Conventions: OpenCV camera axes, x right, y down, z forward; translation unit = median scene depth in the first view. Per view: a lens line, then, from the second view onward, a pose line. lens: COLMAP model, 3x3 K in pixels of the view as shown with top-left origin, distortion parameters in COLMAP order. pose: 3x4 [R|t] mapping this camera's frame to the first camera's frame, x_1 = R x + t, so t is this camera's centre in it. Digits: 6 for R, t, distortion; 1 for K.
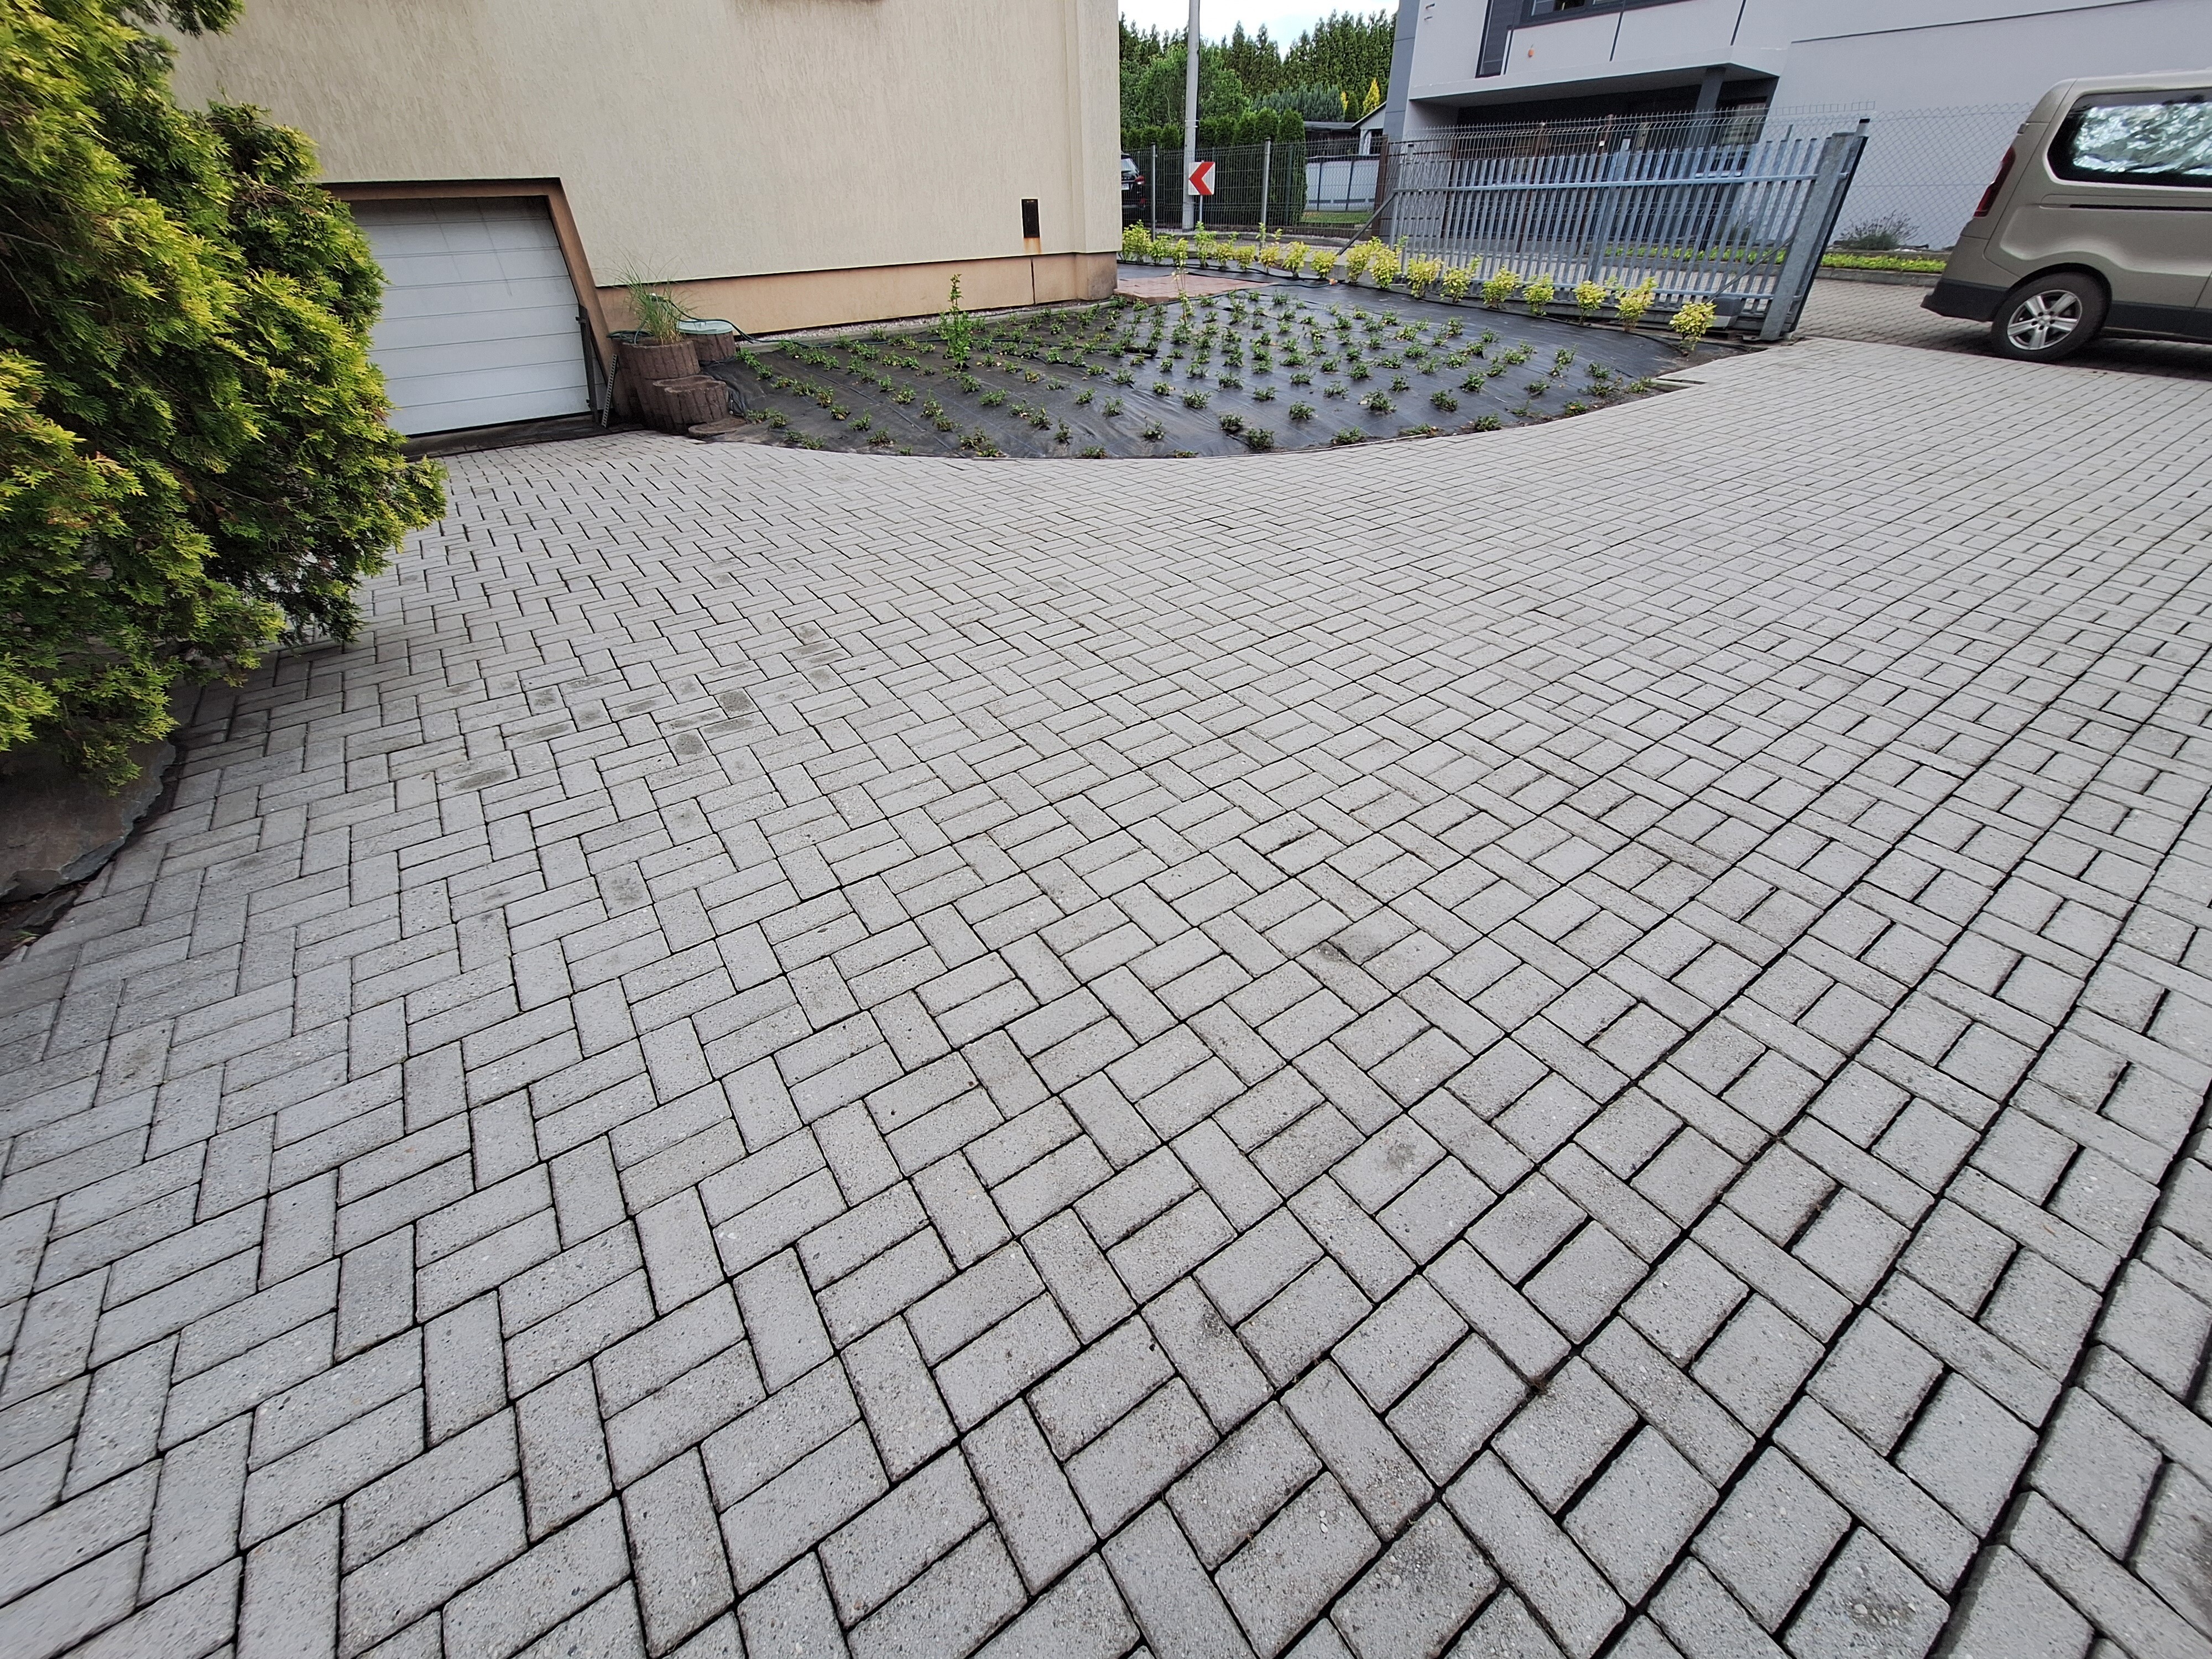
lens RADIAL K [[852.6, 0, 1101.7], [0, 852.6, 826.4], [0, 0, 1]] dist [-0.003962, 0.000937]
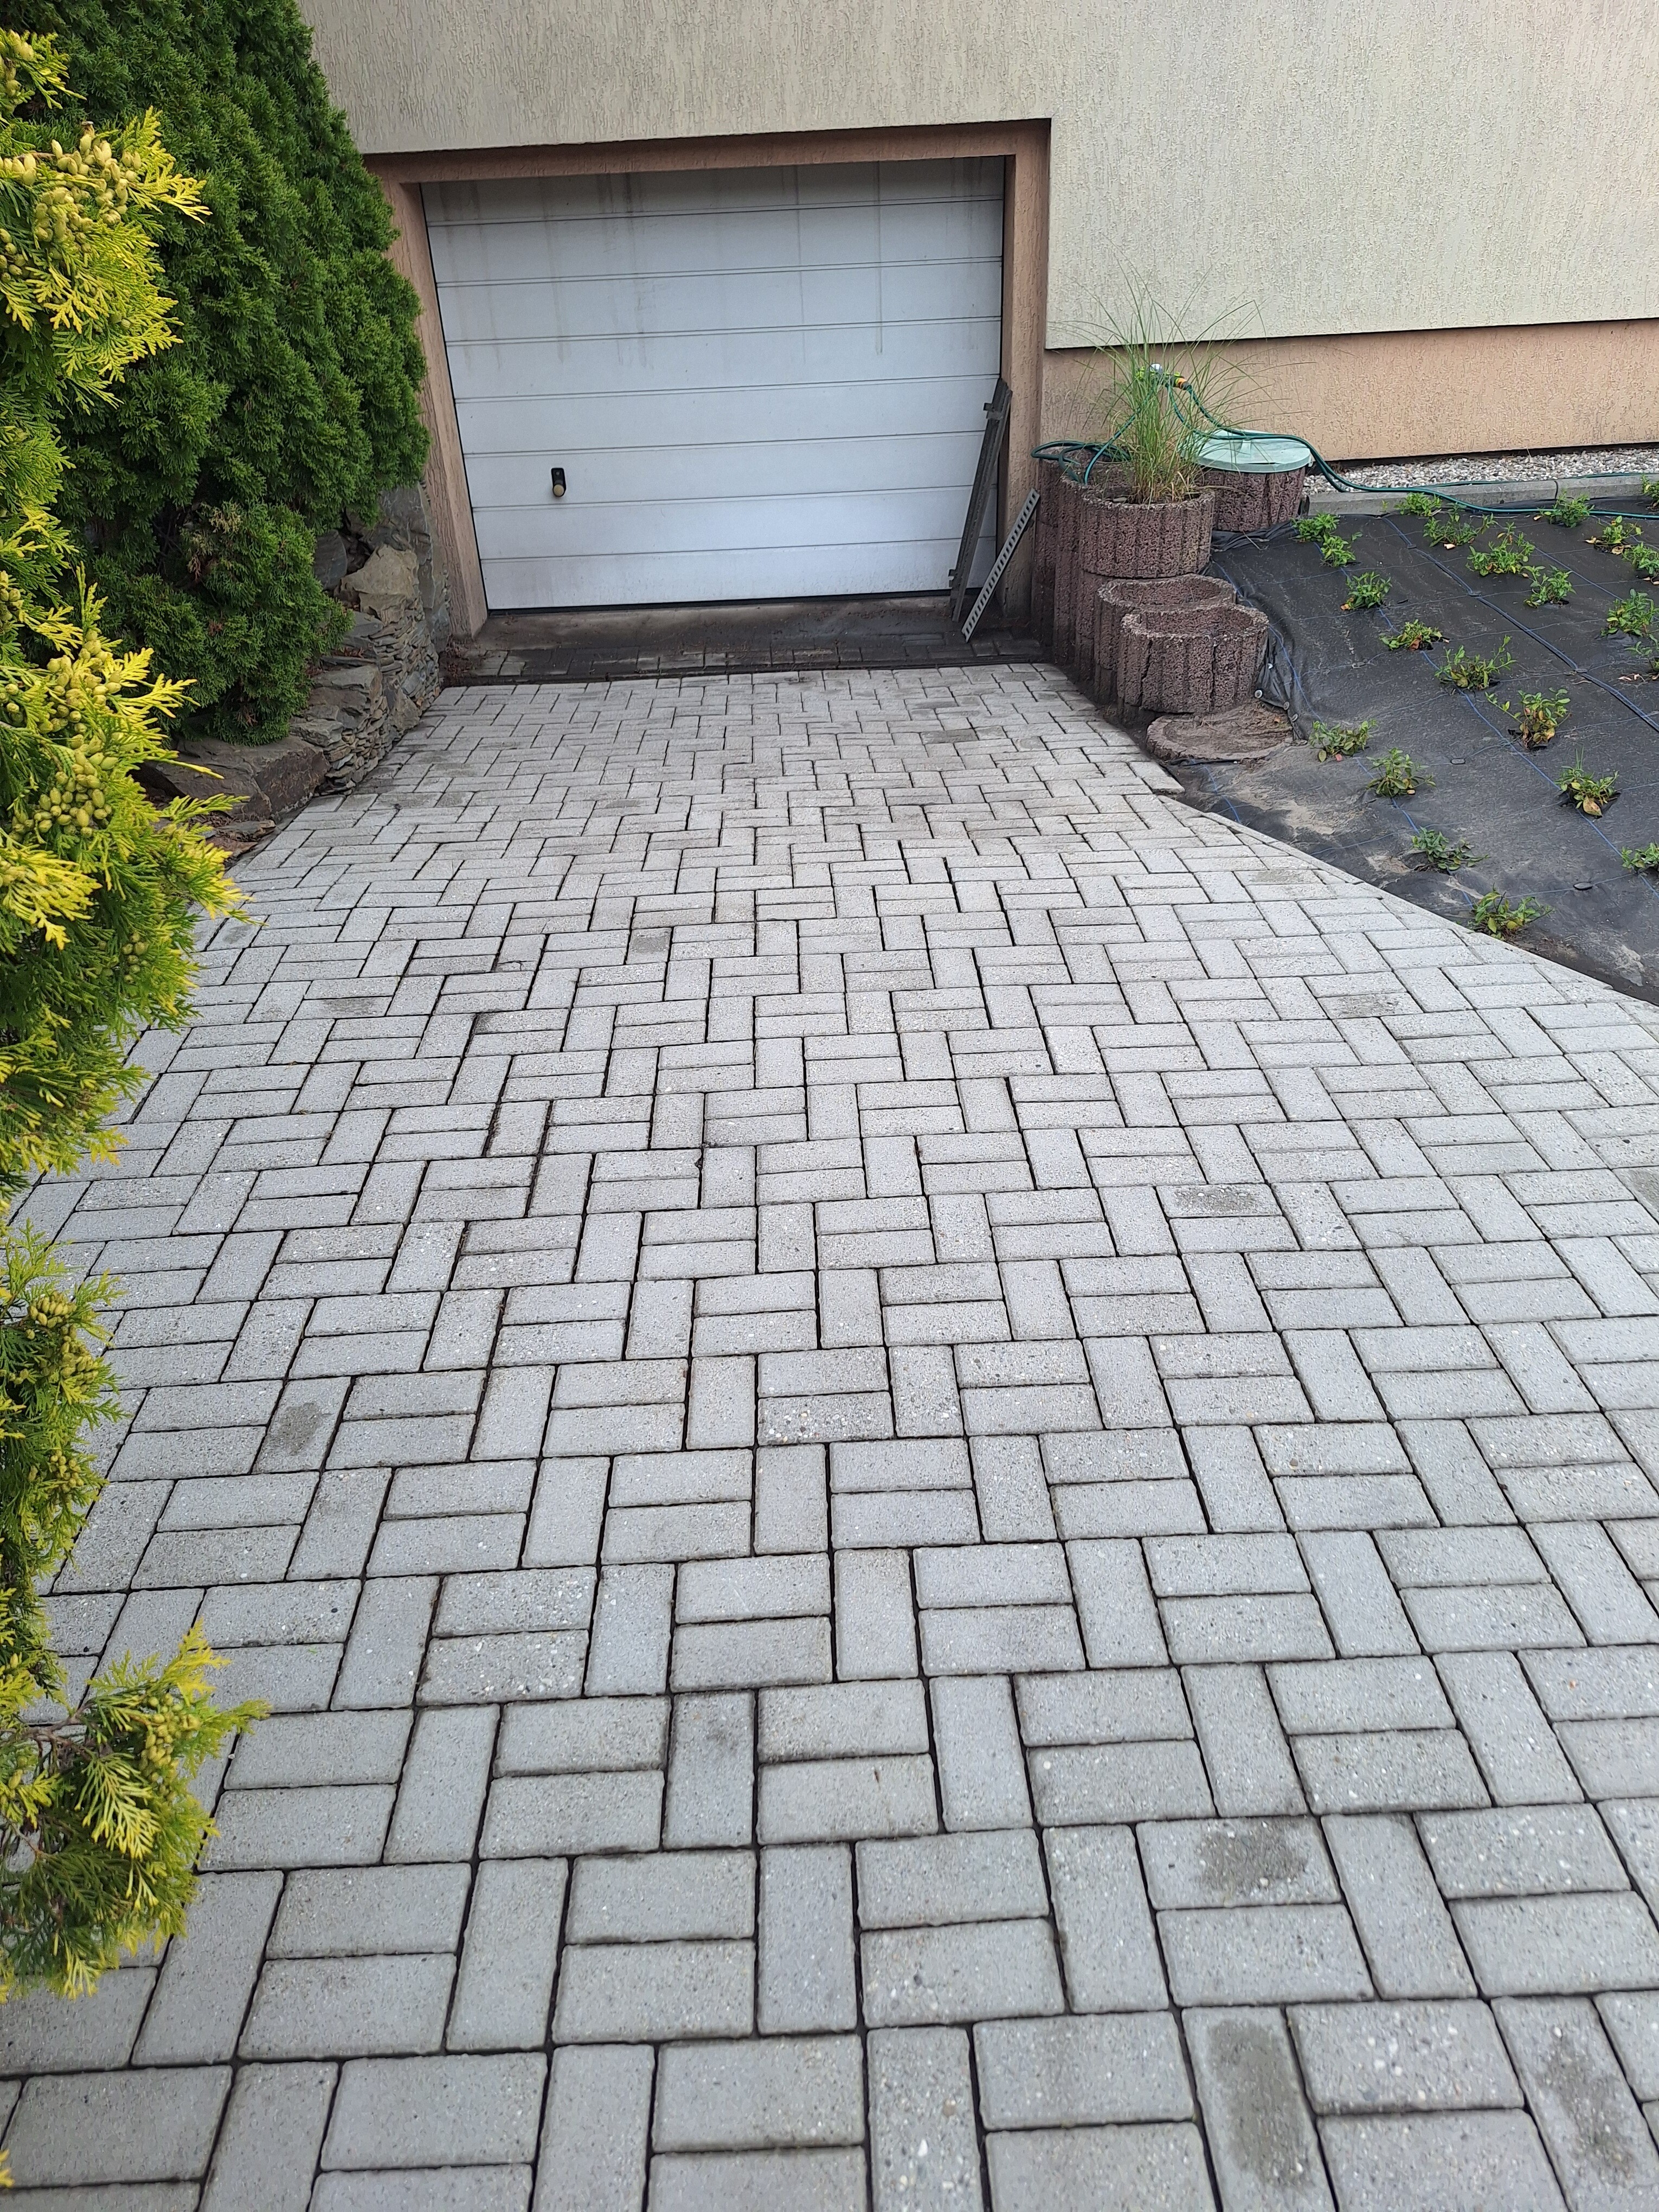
lens RADIAL K [[1527.8, 0, 828.1], [0, 1527.8, 1130.3], [0, 0, 1]] dist [0.064668, -0.055998]
pose [[0.840800, 0.286878, -0.459083, -0.395339], [-0.309672, 0.950466, 0.026784, -0.458938], [0.444026, 0.119645, 0.887990, 0.538924]]
